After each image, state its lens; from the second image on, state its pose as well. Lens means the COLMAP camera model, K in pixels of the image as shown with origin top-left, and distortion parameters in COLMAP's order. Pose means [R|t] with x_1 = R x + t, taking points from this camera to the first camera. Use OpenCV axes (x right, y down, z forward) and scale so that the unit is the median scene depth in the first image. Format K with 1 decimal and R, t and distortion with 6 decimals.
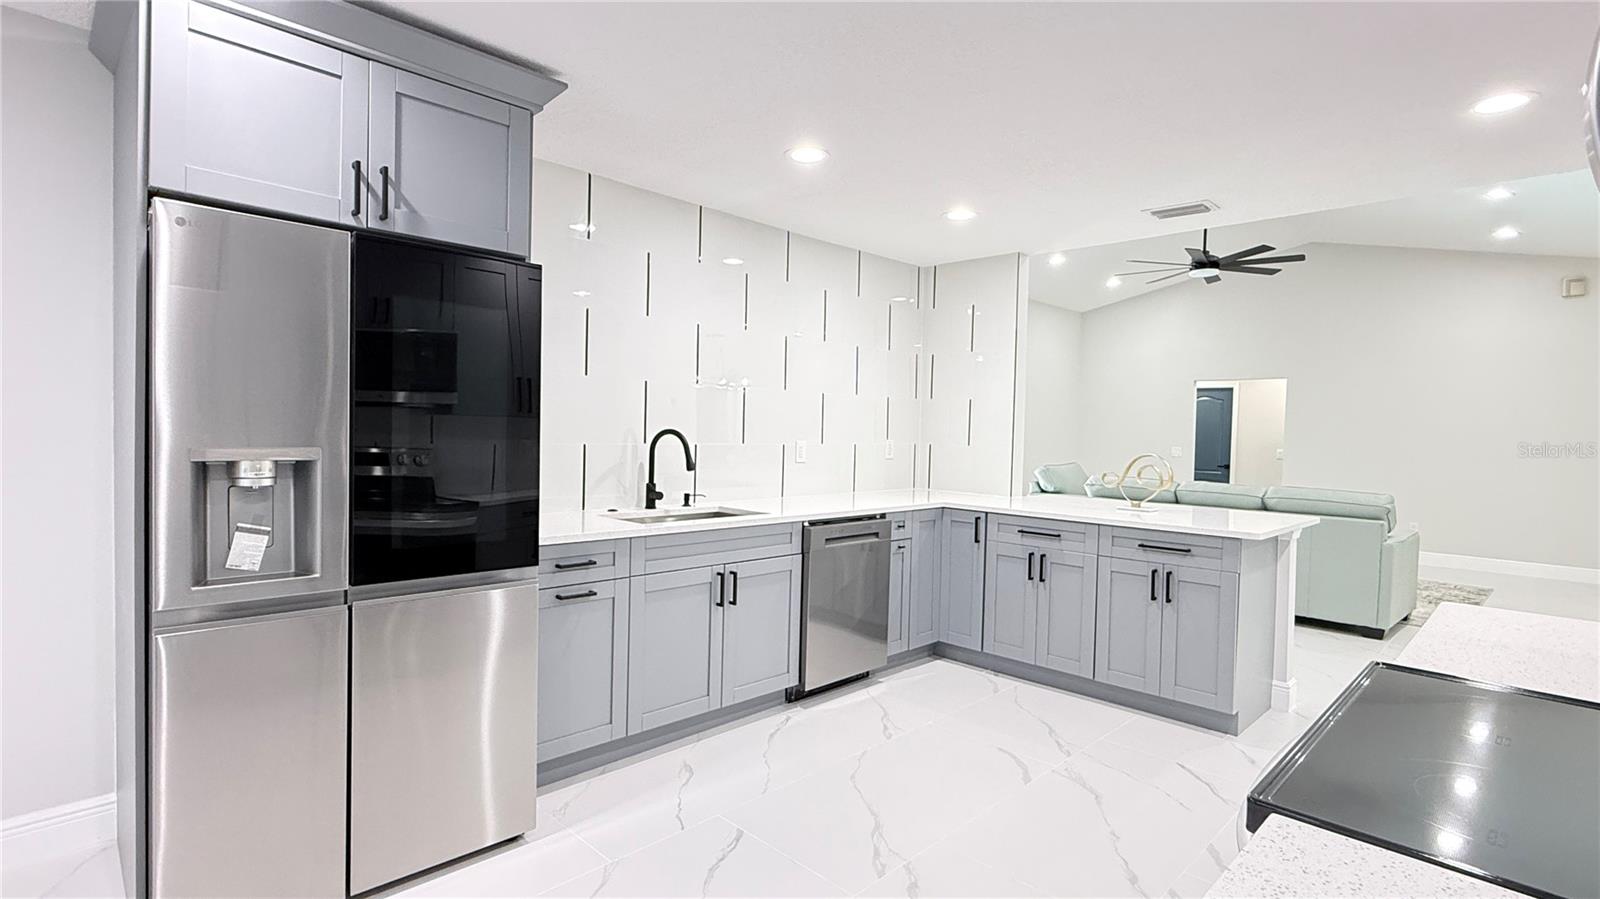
lens RADIAL K [[765.6, 0, 800.0], [0, 765.6, 449.5], [0, 0, 1]] dist [0.000013, -0.000553]
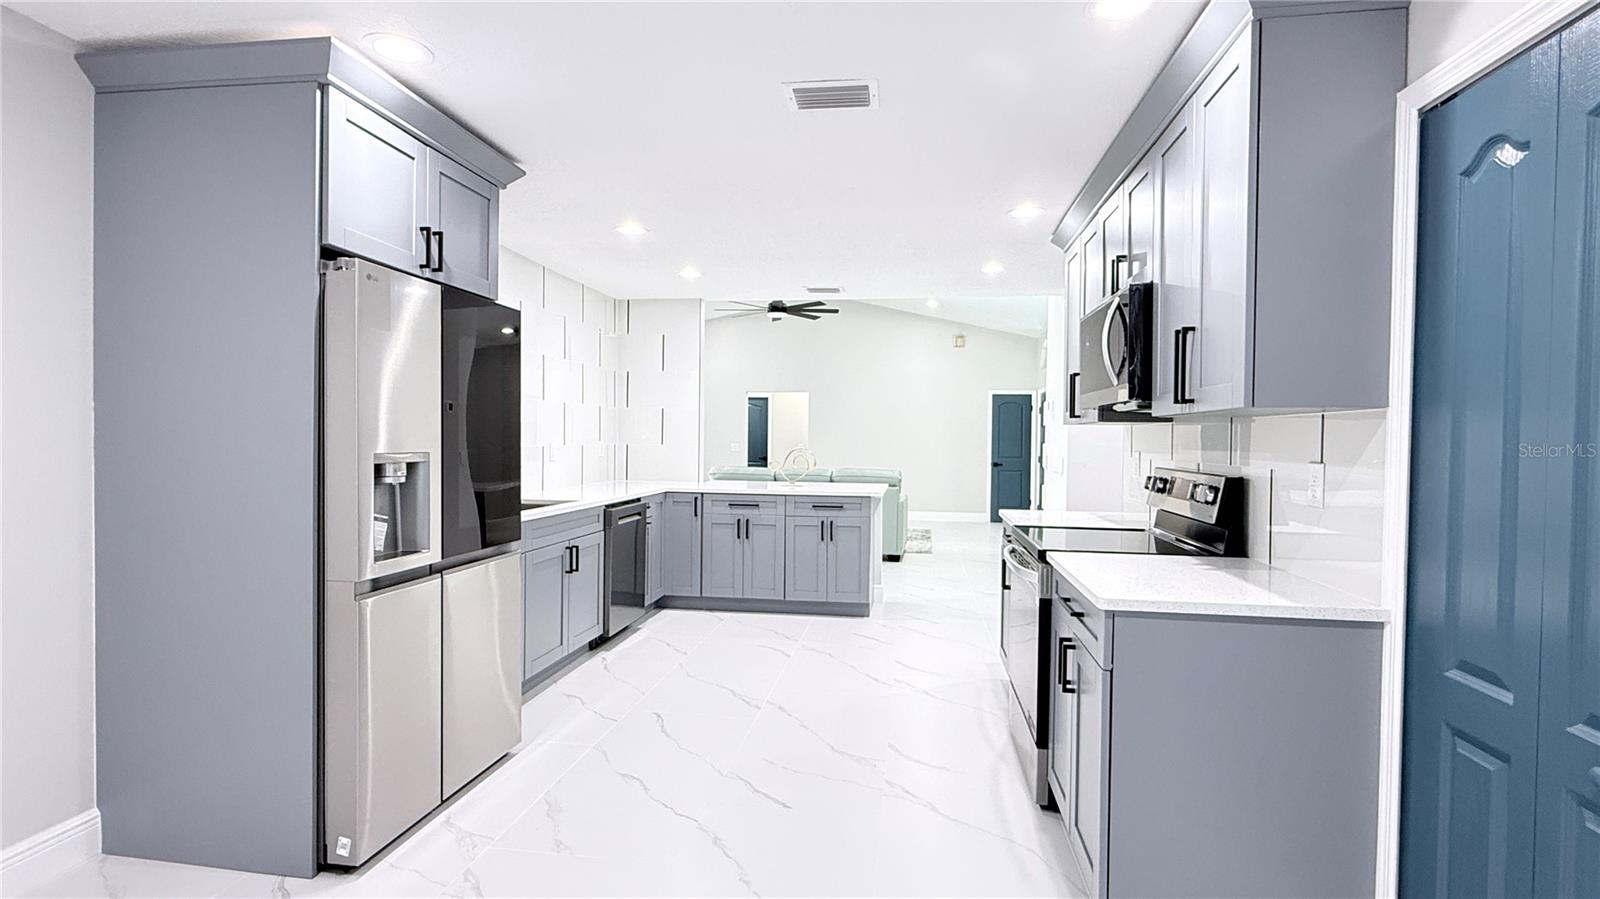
lens RADIAL K [[765.6, 0, 800.0], [0, 765.6, 449.5], [0, 0, 1]] dist [0.000013, -0.000553]
pose [[0.803966, -0.021951, 0.594270, -0.469464], [0.022179, 0.999730, 0.006923, -0.000850], [-0.594262, 0.007615, 0.804235, -0.215782]]
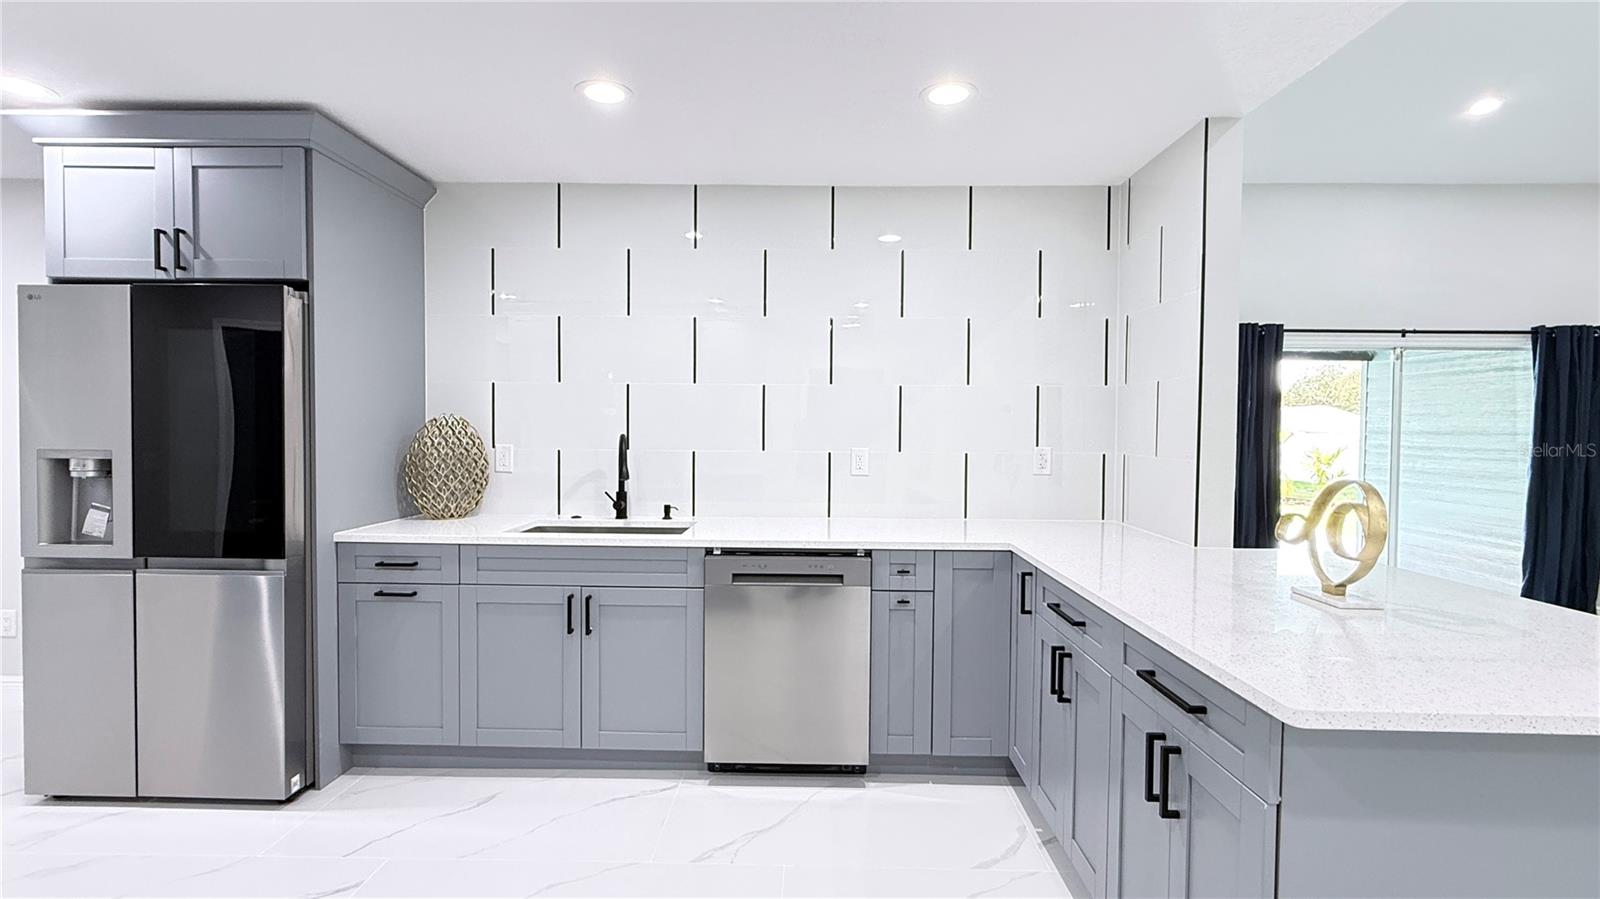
lens RADIAL K [[722.8, 0, 800.0], [0, 722.8, 449.5], [0, 0, 1]] dist [-0.001002, -0.000127]
pose [[0.695026, 0.003811, -0.718975, 0.586885], [-0.012395, 0.999901, -0.006682, -0.004839], [0.718878, 0.013556, 0.695004, 0.521624]]
